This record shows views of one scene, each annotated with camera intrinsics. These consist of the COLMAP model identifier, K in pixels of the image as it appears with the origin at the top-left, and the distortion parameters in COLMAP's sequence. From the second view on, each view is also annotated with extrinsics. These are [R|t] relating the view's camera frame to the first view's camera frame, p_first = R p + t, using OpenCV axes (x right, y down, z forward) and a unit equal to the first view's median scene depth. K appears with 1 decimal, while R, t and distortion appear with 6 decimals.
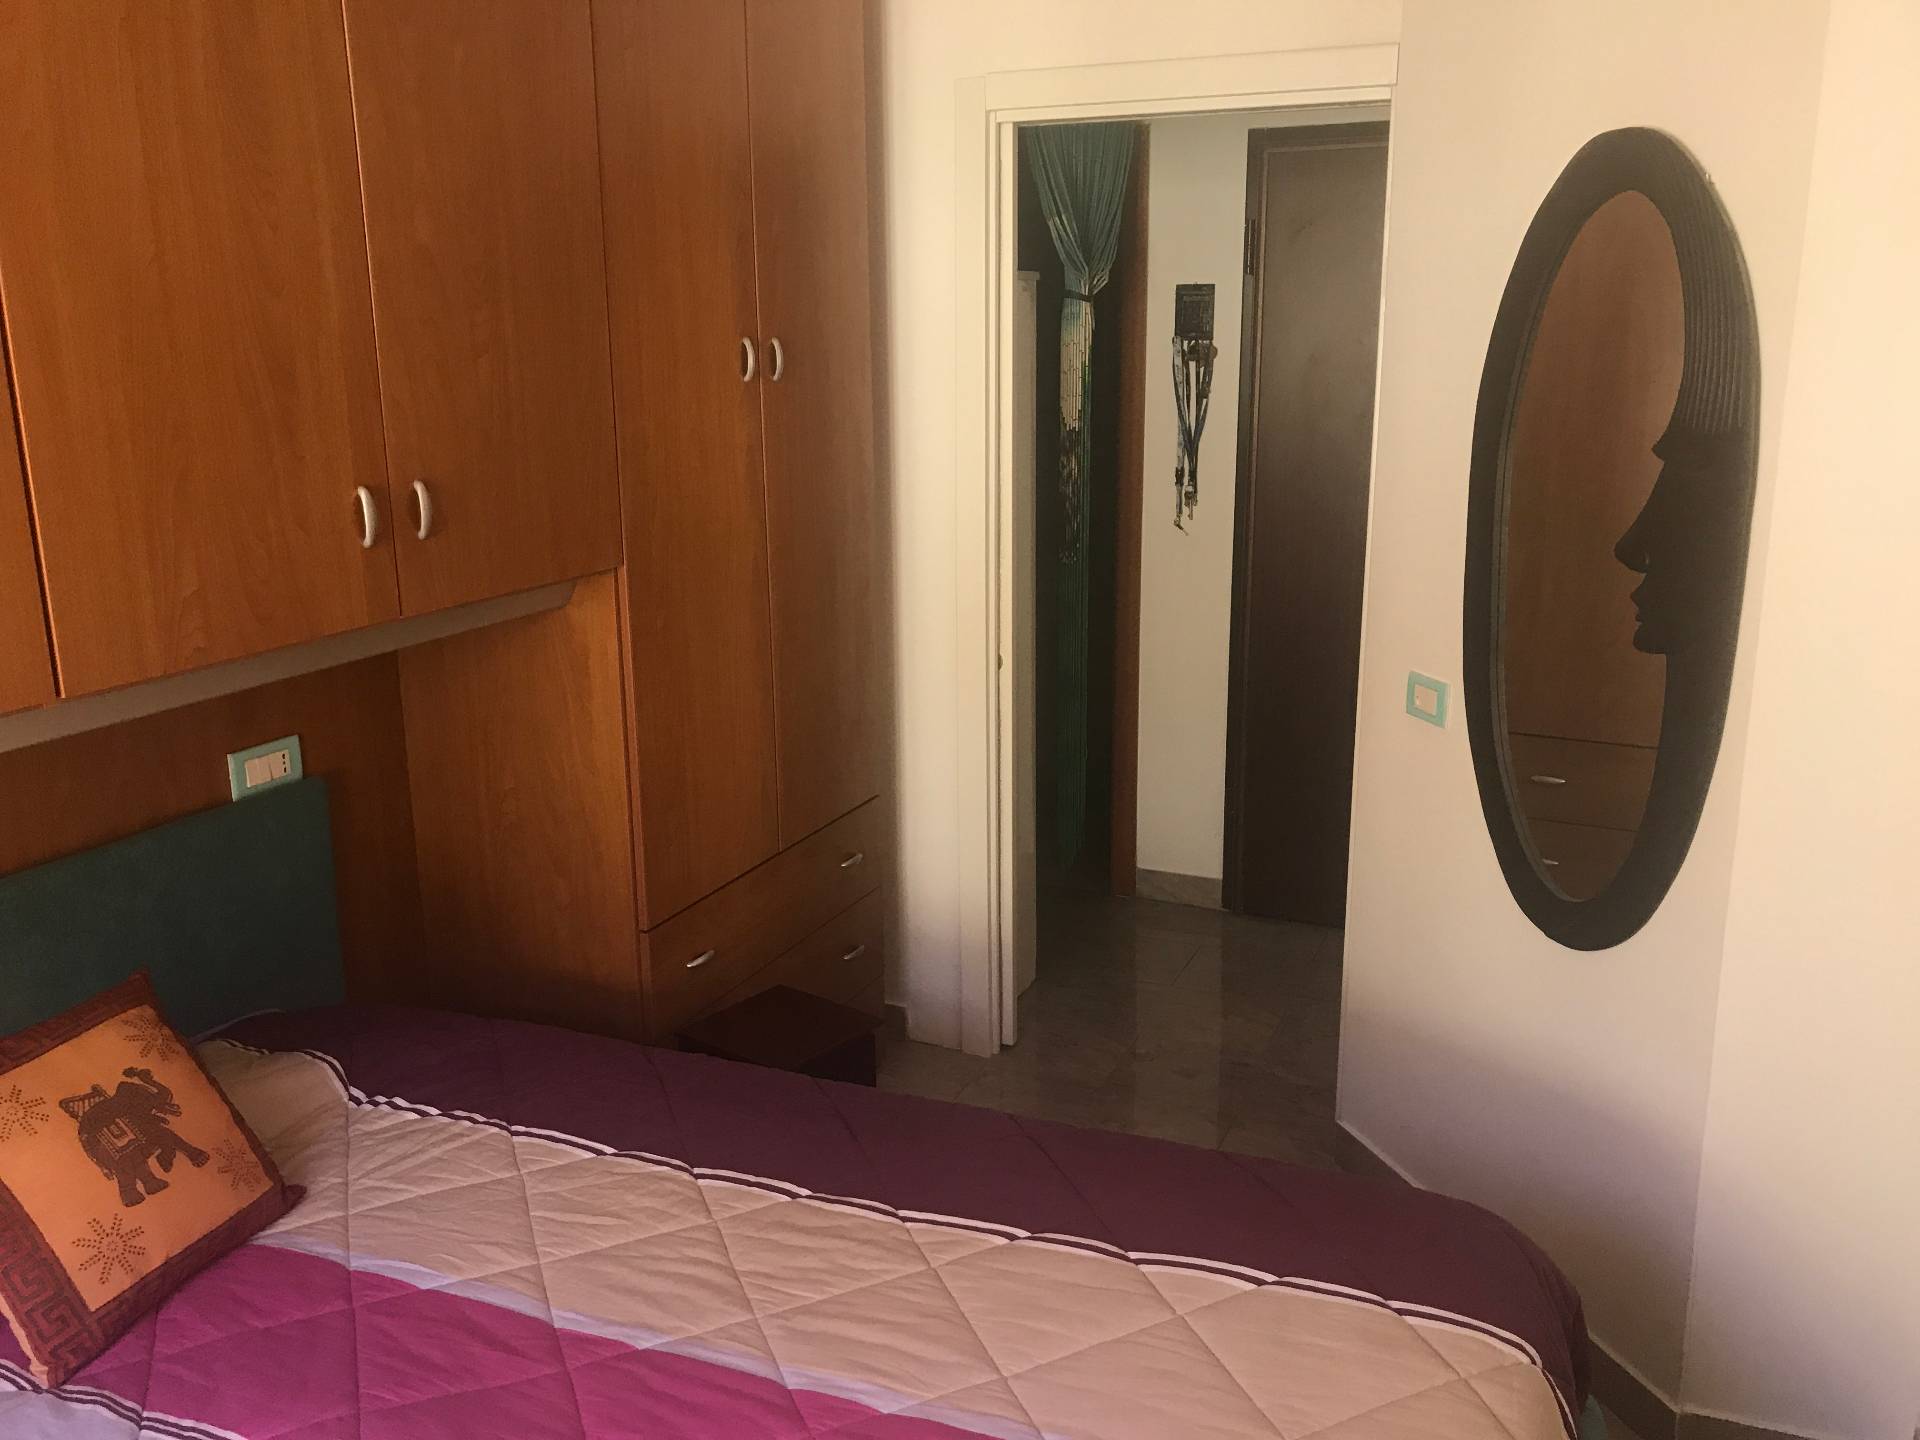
lens RADIAL K [[1566.7, 0, 951.5], [0, 1566.7, 711.9], [0, 0, 1]] dist [0.053159, -0.076101]
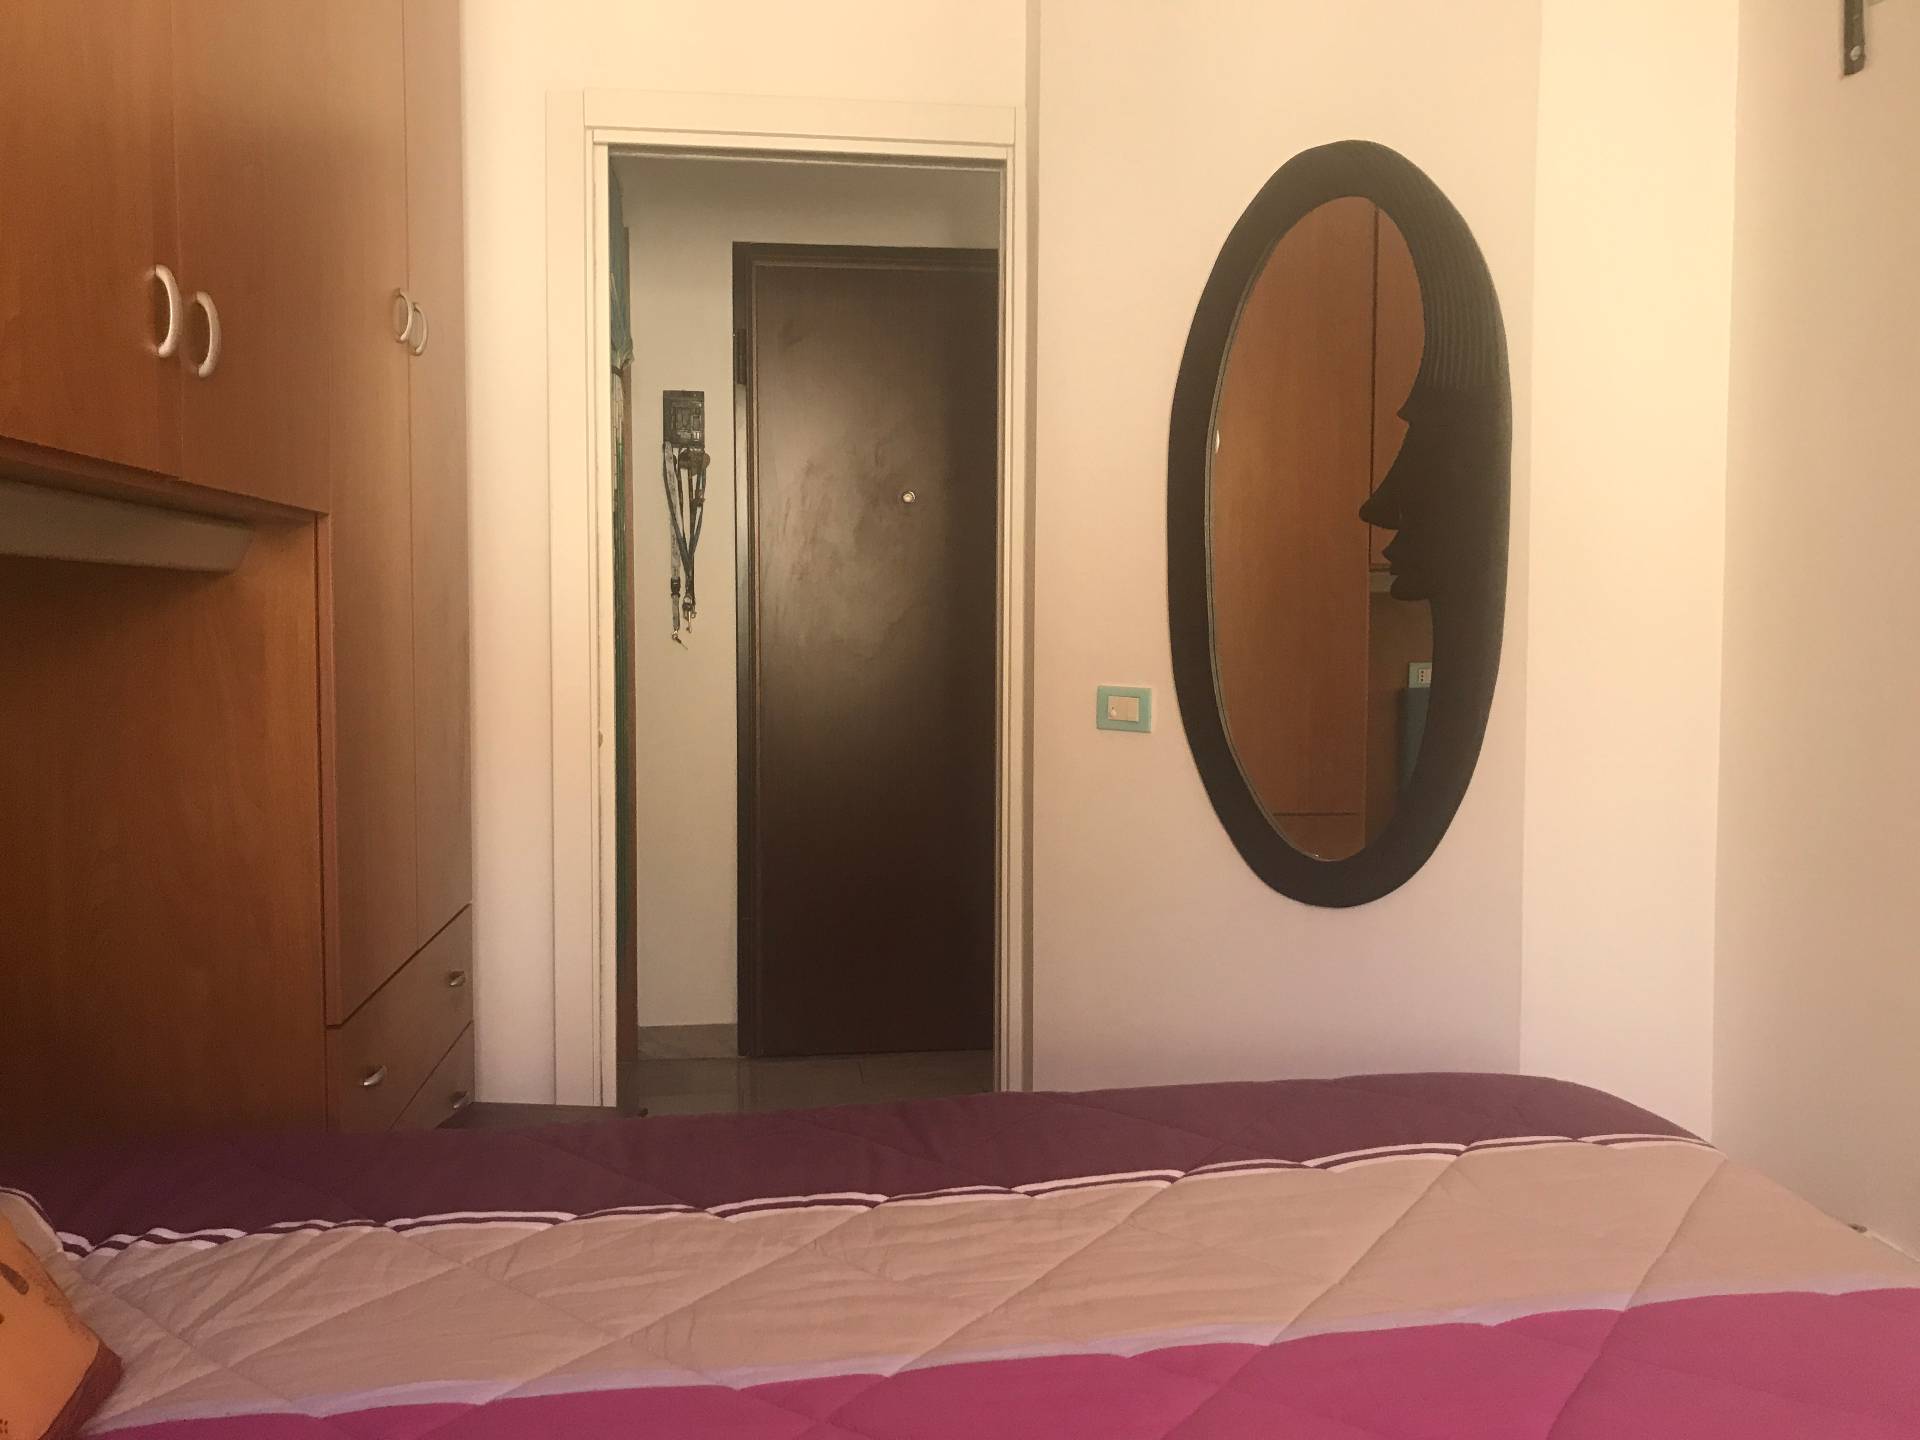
lens RADIAL K [[1566.7, 0, 951.6], [0, 1566.7, 706.4], [0, 0, 1]] dist [0.053159, -0.076101]
pose [[0.859254, -0.018072, 0.511230, -0.348100], [0.112544, 0.981568, -0.154460, 0.150879], [-0.499016, 0.190256, 0.845450, 0.231729]]
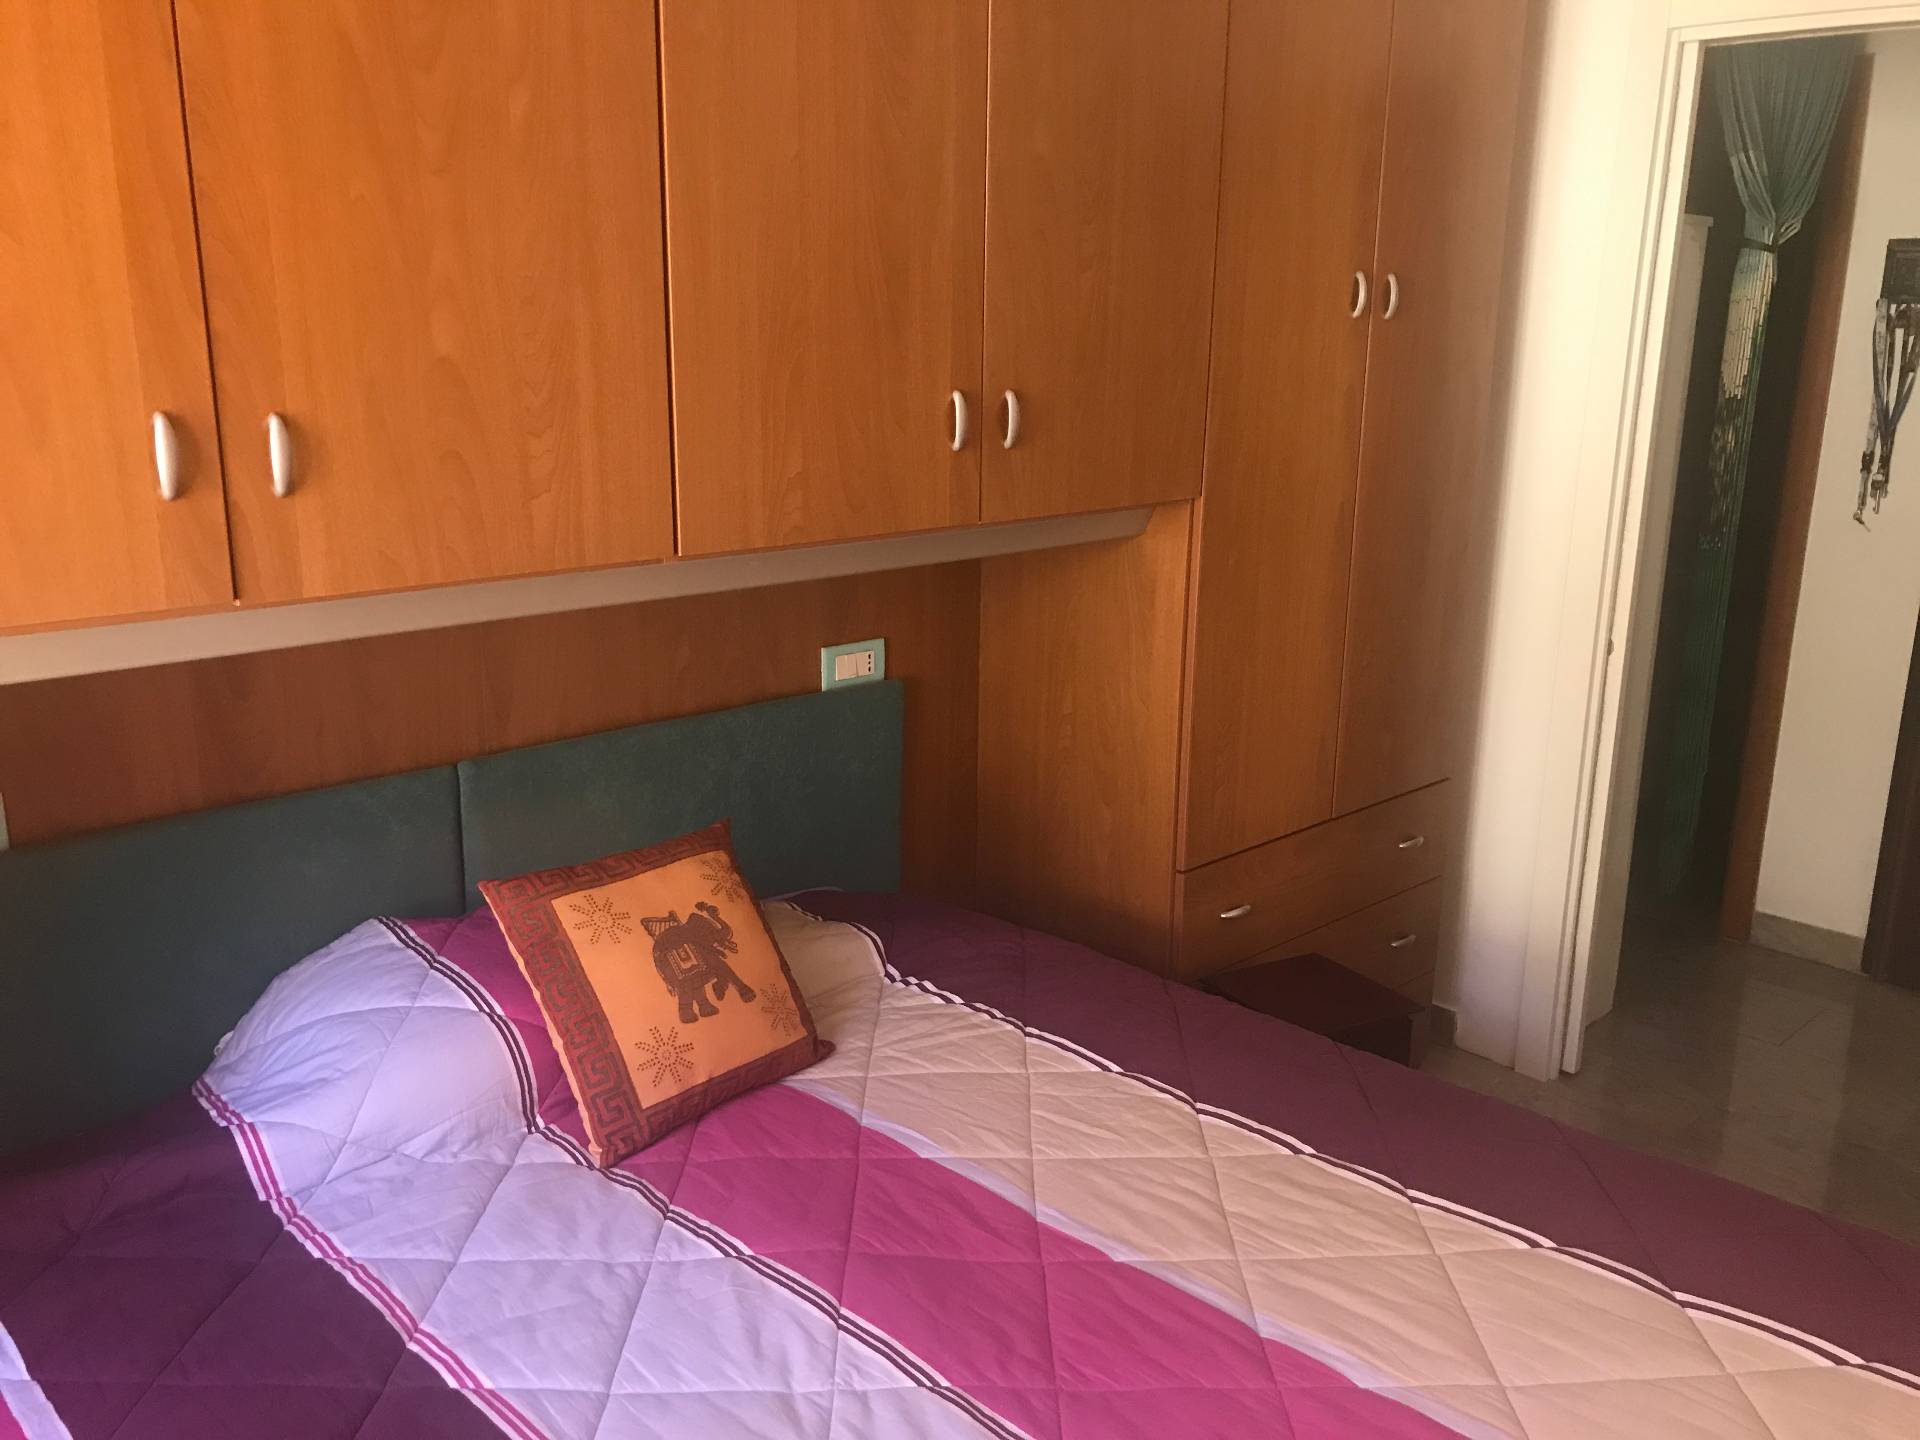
lens RADIAL K [[1566.7, 0, 945.3], [0, 1566.7, 716.3], [0, 0, 1]] dist [0.053159, -0.076101]
pose [[0.925221, 0.112045, -0.362509, 0.014907], [-0.110050, 0.993580, 0.026220, 0.035931], [0.363119, 0.015635, 0.931611, 0.028938]]
